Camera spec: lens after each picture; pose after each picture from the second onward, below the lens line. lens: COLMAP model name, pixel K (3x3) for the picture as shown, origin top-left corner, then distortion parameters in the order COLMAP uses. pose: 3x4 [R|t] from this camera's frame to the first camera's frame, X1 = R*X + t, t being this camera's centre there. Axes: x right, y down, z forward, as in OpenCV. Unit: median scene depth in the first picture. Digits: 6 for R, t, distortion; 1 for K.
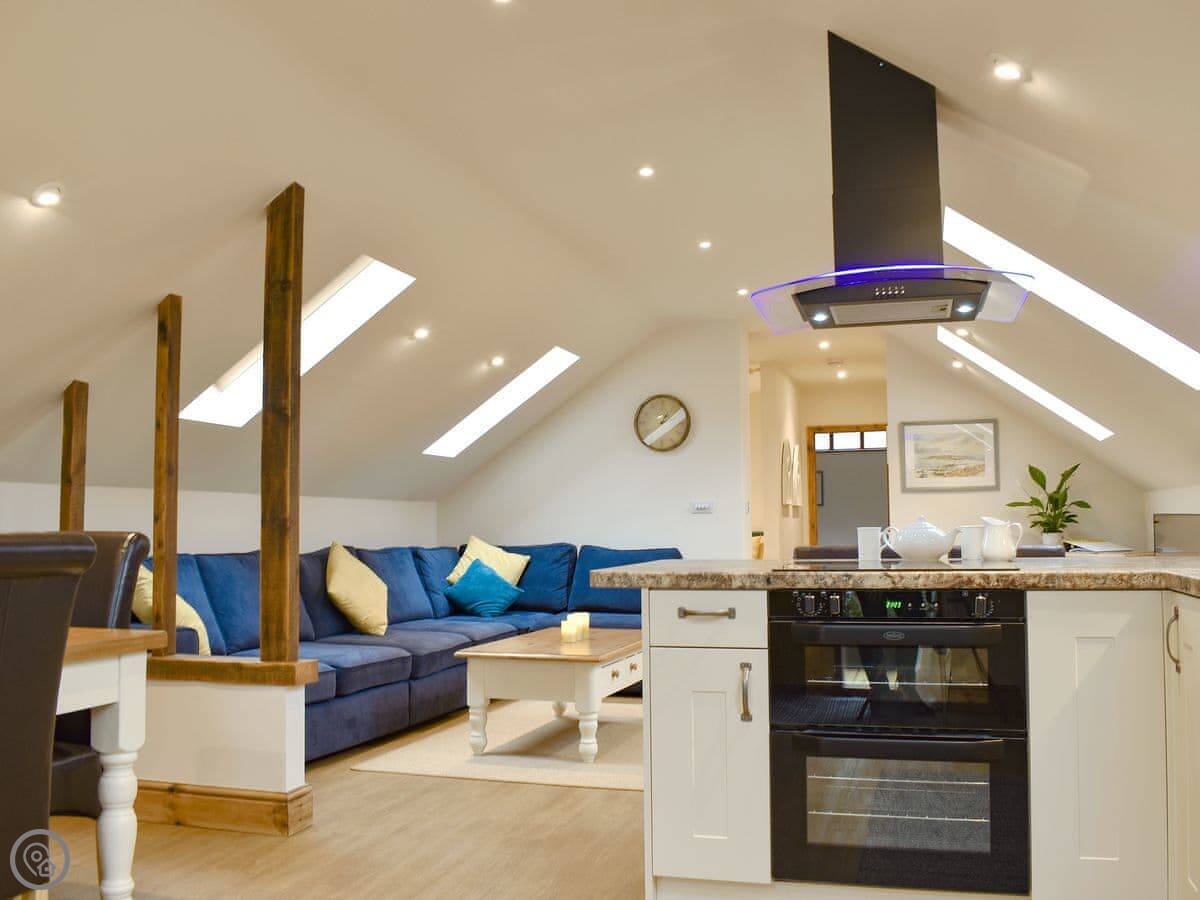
lens RADIAL K [[1158.0, 0, 600.0], [0, 1158.0, 450.0], [0, 0, 1]] dist [-0.112979, -0.002127]
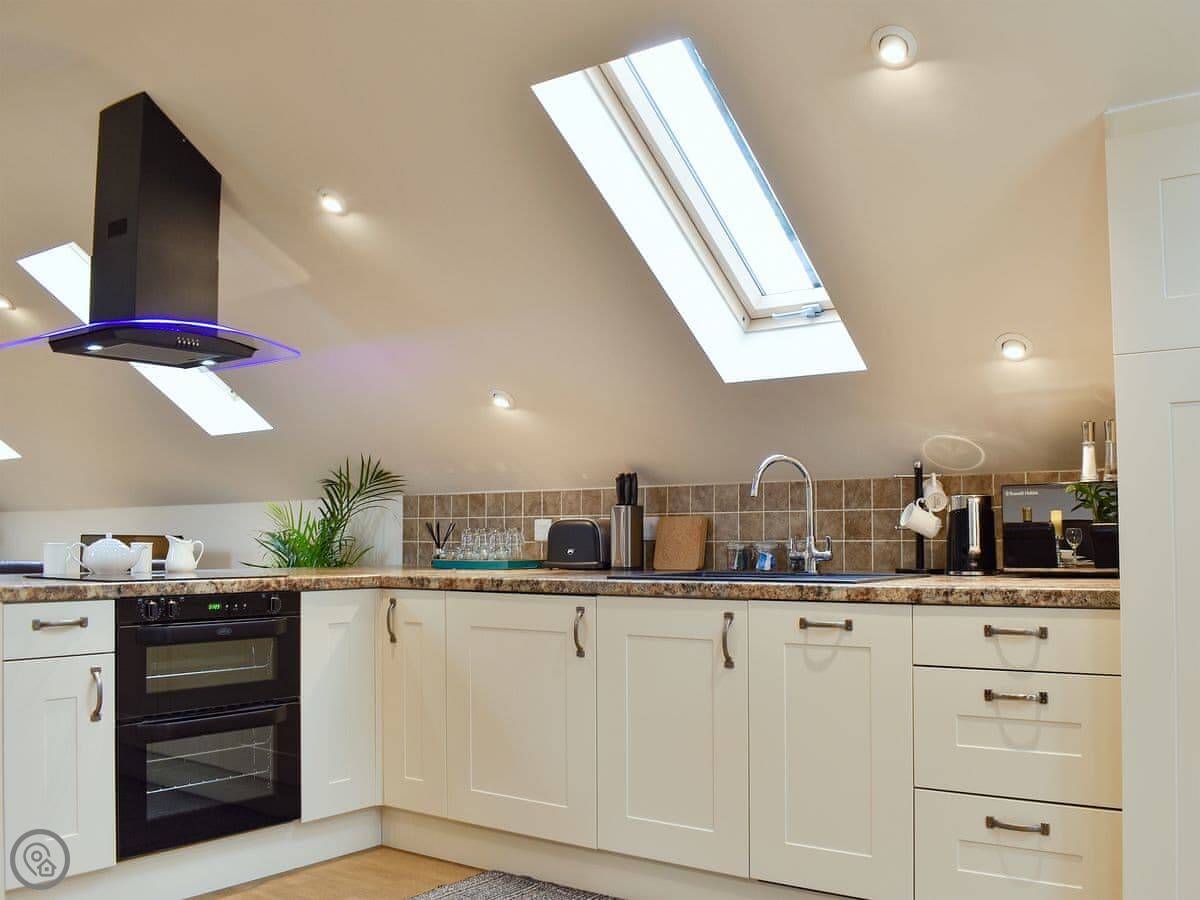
lens RADIAL K [[1204.2, 0, 600.0], [0, 1204.2, 450.0], [0, 0, 1]] dist [-0.104980, 0.002803]
pose [[0.323692, 0.075149, 0.943173, -0.799754], [-0.062686, 0.996354, -0.057873, 0.016245], [-0.944084, -0.040390, 0.327223, 0.204011]]
